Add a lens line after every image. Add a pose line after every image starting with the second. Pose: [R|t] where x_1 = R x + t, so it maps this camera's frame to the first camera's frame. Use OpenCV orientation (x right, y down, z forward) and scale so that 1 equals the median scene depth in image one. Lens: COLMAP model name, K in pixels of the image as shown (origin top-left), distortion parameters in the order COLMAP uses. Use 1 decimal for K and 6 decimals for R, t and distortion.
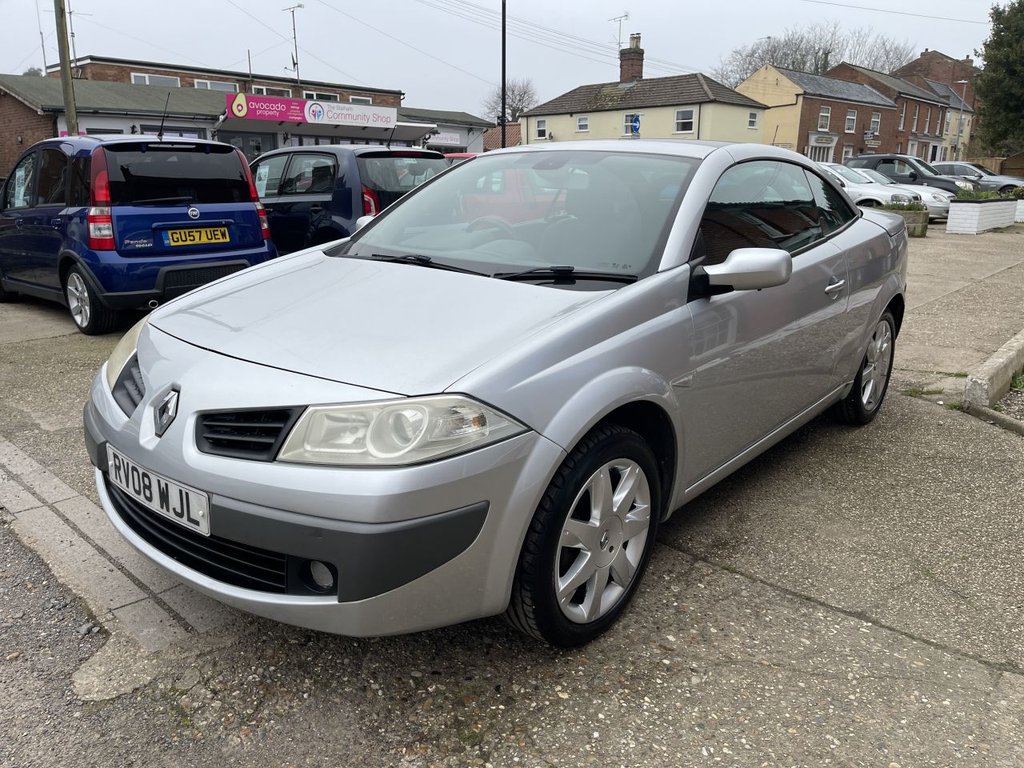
lens RADIAL K [[762.3, 0, 505.2], [0, 762.3, 383.8], [0, 0, 1]] dist [0.093299, -0.124699]
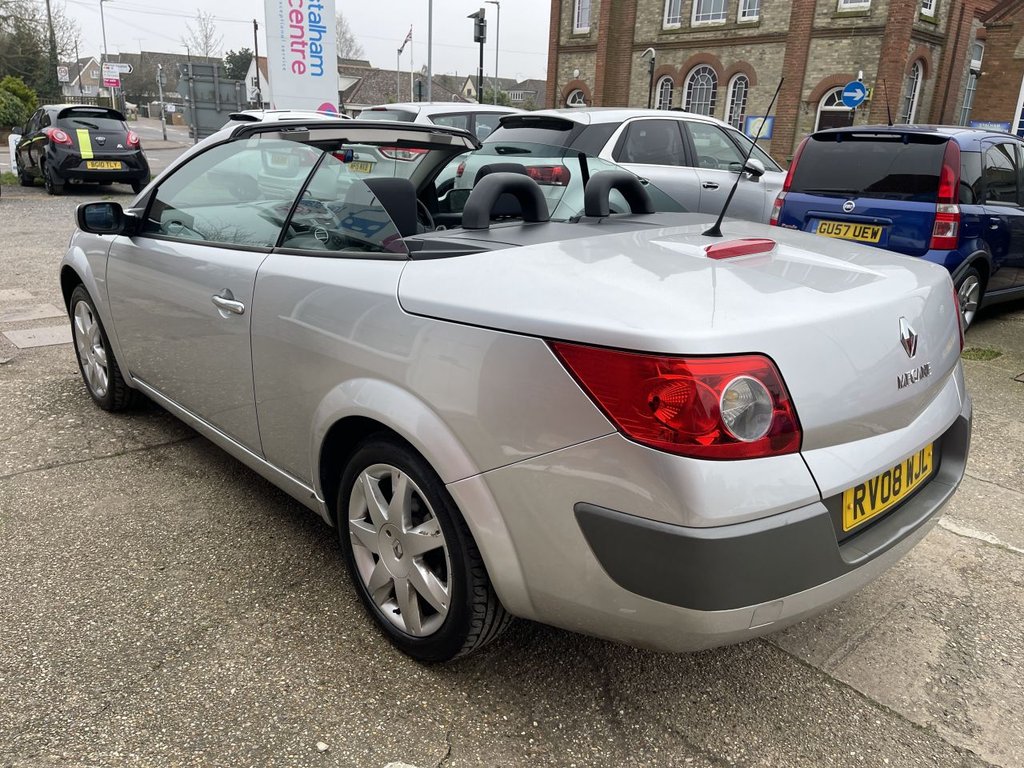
lens RADIAL K [[763.5, 0, 515.3], [0, 763.5, 387.4], [0, 0, 1]] dist [0.089026, -0.120223]
pose [[-0.118880, 0.303289, -0.945454, 0.935162], [-0.302175, 0.895988, 0.325416, -0.317624], [0.945811, 0.324378, -0.014869, 1.071848]]
